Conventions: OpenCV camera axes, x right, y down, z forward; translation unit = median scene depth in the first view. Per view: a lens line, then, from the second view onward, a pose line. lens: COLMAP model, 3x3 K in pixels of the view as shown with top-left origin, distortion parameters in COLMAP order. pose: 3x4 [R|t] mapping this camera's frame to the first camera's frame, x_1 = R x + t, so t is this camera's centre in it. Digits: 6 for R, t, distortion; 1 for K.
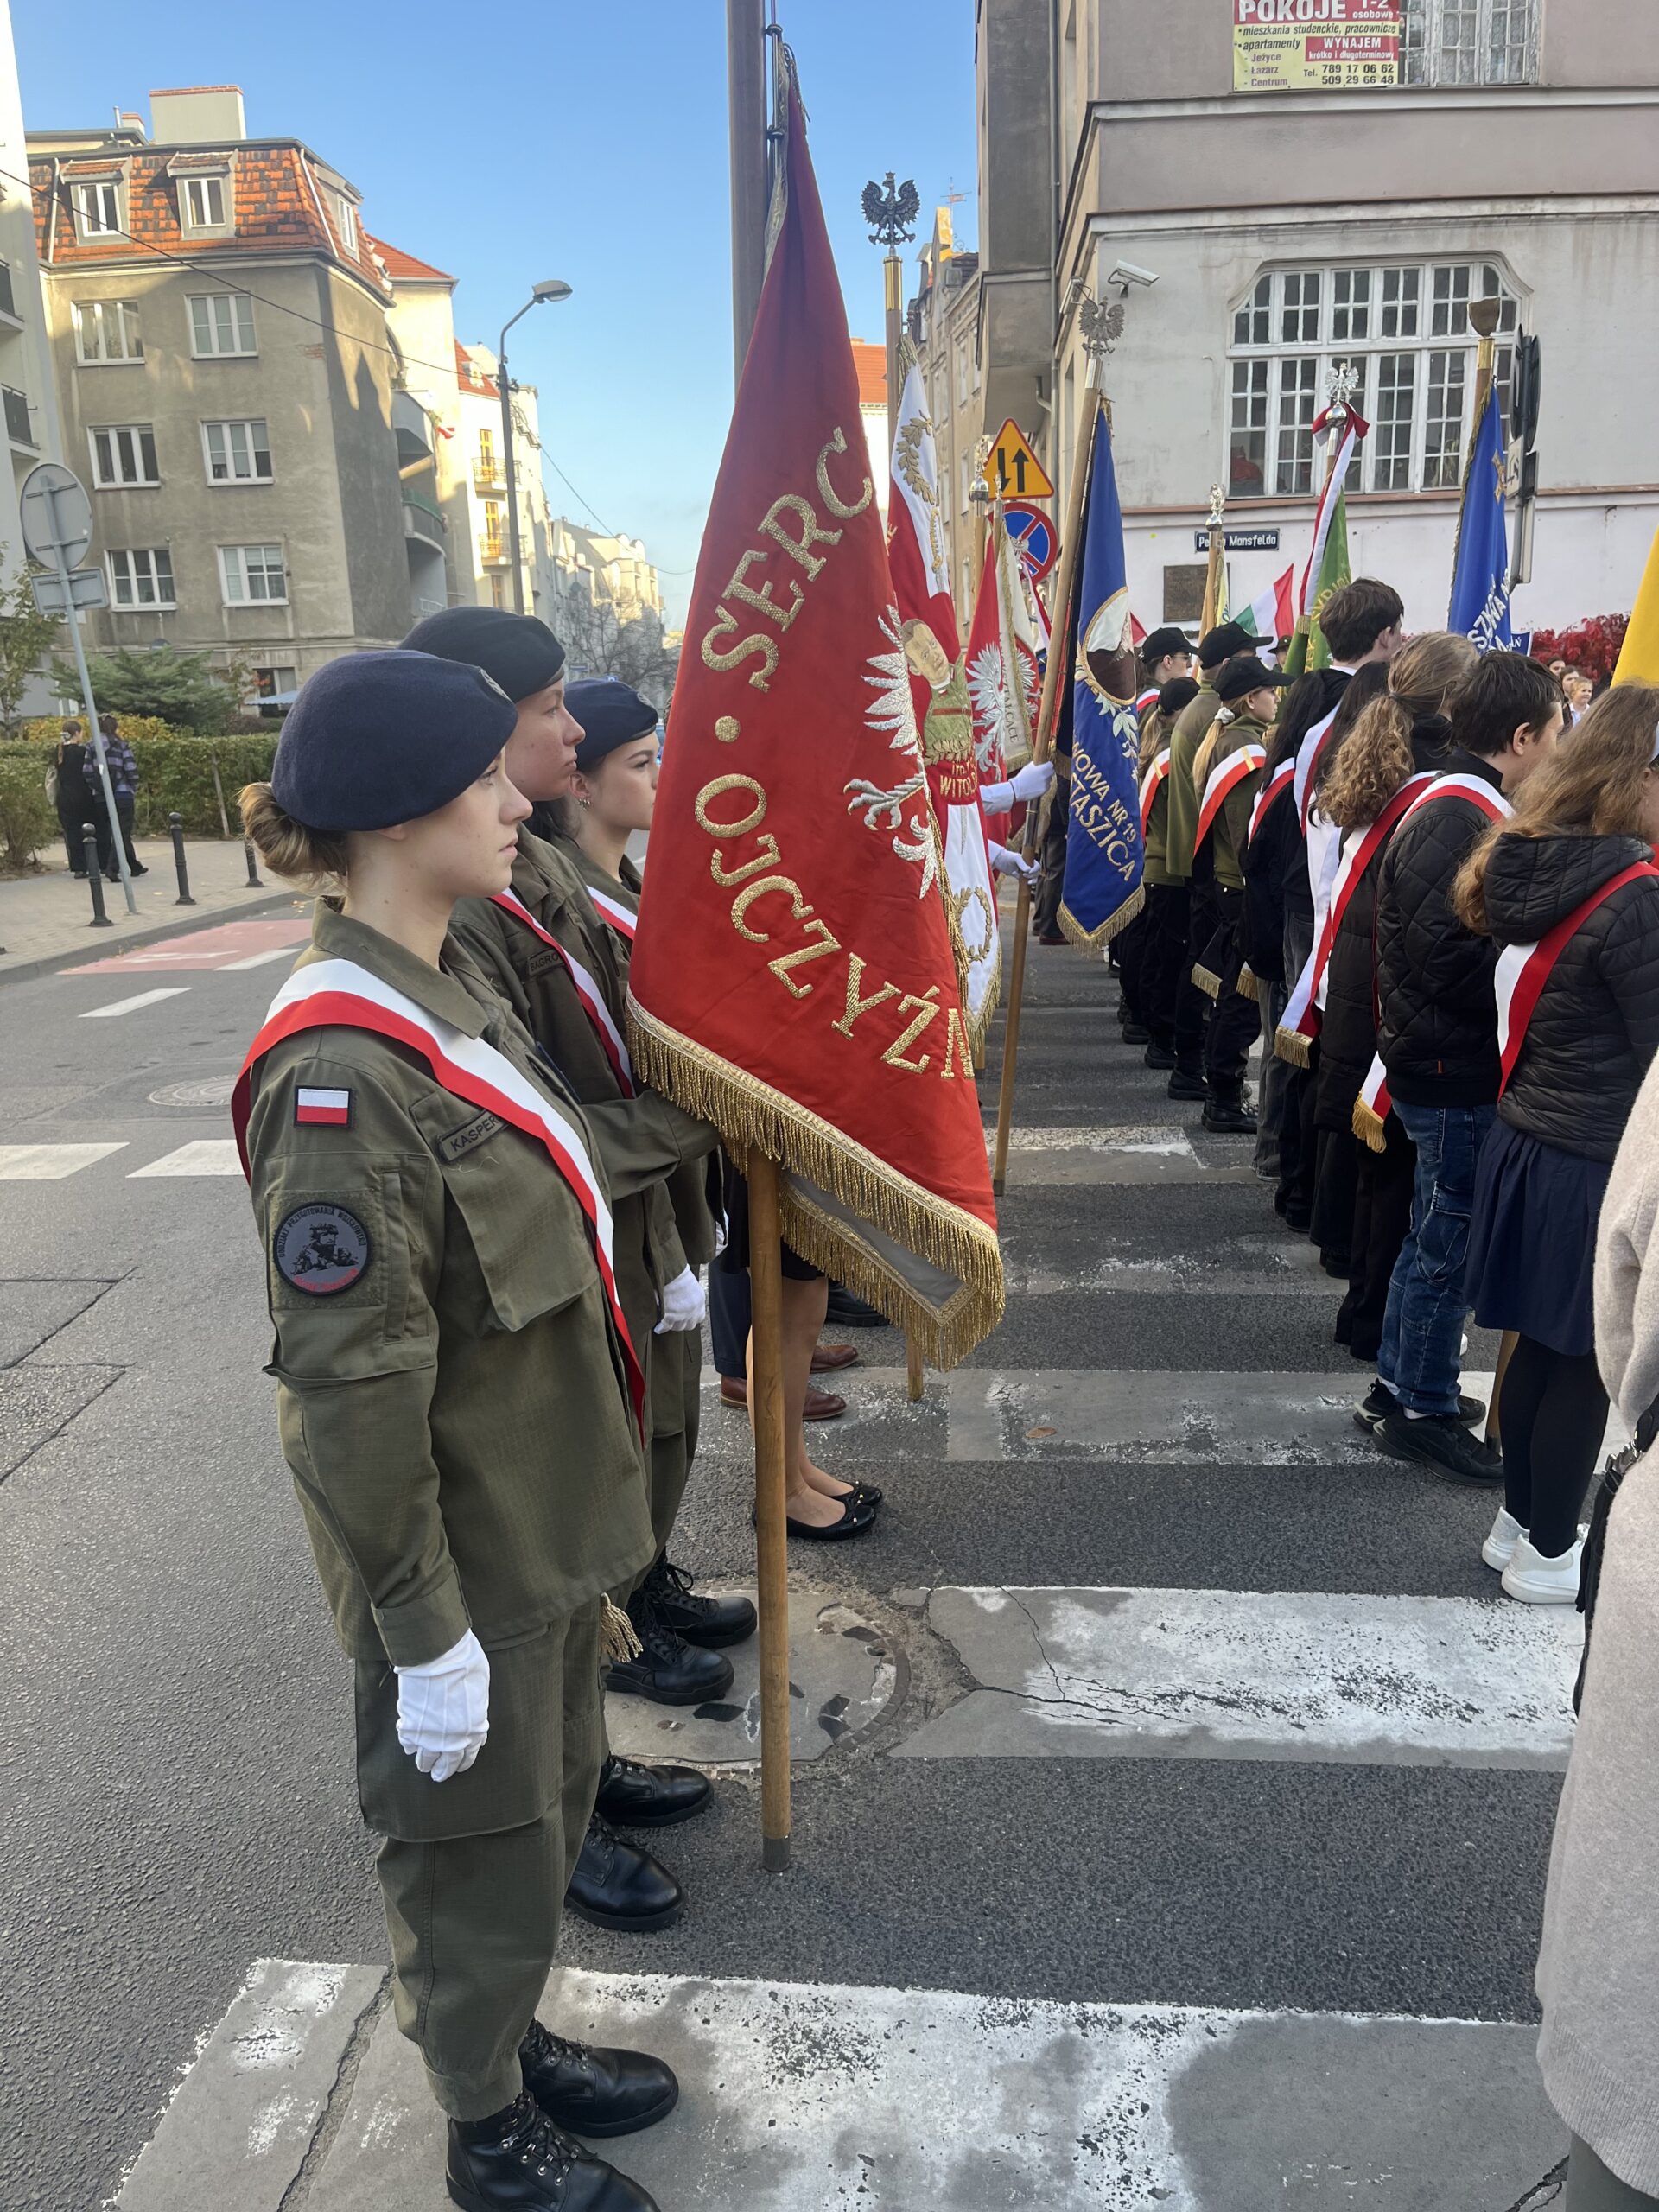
lens RADIAL K [[1622.1, 0, 865.5], [0, 1622.1, 1146.0], [0, 0, 1]] dist [0.083628, -0.117477]
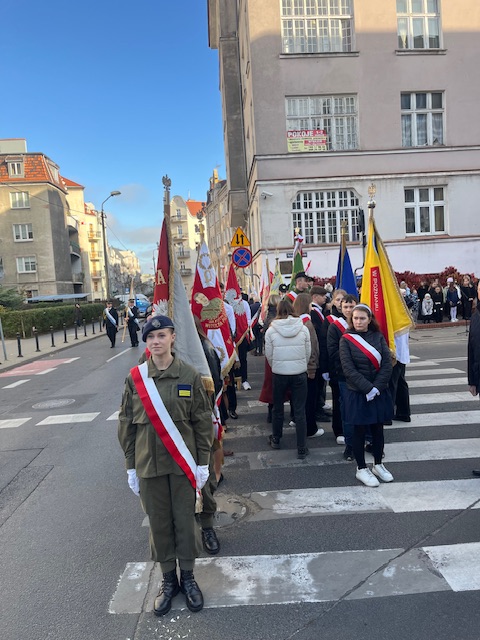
lens RADIAL K [[469.3, 0, 250.4], [0, 469.3, 331.6], [0, 0, 1]] dist [0.083628, -0.117477]
pose [[0.993445, -0.039645, 0.107218, -0.042343], [0.058145, 0.982787, -0.175355, 0.025491], [-0.098421, 0.180440, 0.978649, -0.199426]]
